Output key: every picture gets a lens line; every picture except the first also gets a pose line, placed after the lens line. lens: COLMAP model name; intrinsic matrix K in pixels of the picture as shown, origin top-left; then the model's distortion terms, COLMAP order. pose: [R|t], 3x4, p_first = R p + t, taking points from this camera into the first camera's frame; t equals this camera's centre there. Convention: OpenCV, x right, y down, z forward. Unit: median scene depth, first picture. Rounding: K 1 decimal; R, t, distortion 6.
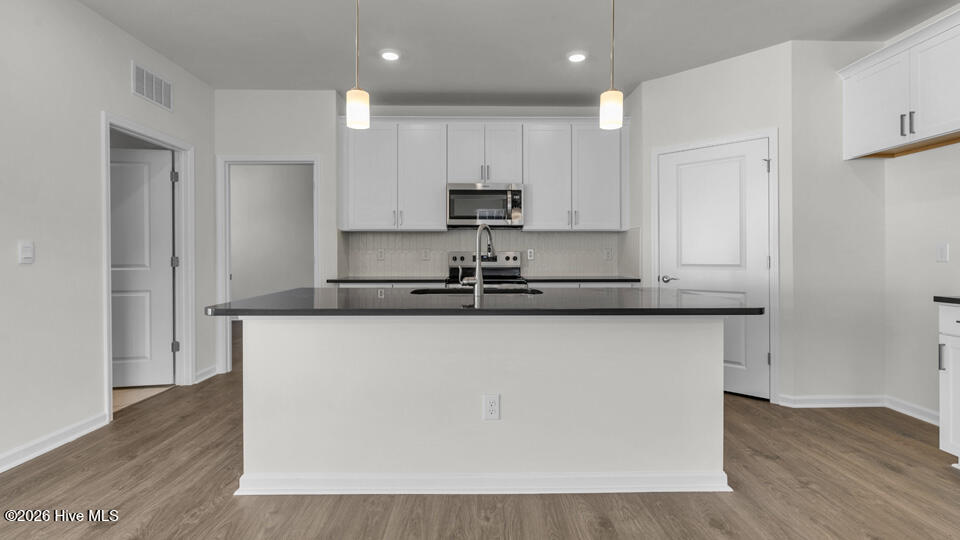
lens RADIAL K [[458.8, 0, 479.4], [0, 458.8, 255.3], [0, 0, 1]] dist [0.001865, 0.000307]
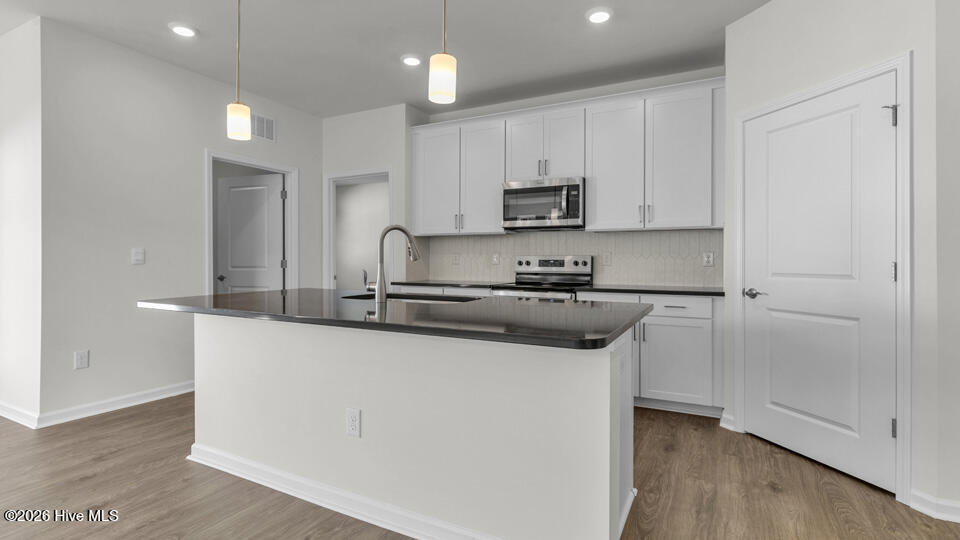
lens RADIAL K [[458.8, 0, 480.9], [0, 458.8, 260.9], [0, 0, 1]] dist [0.000664, 0.000192]
pose [[0.879684, 0.004345, -0.475539, 0.370761], [-0.003623, 0.999990, 0.002435, 0.000701], [0.475545, -0.000419, 0.879691, 0.164178]]
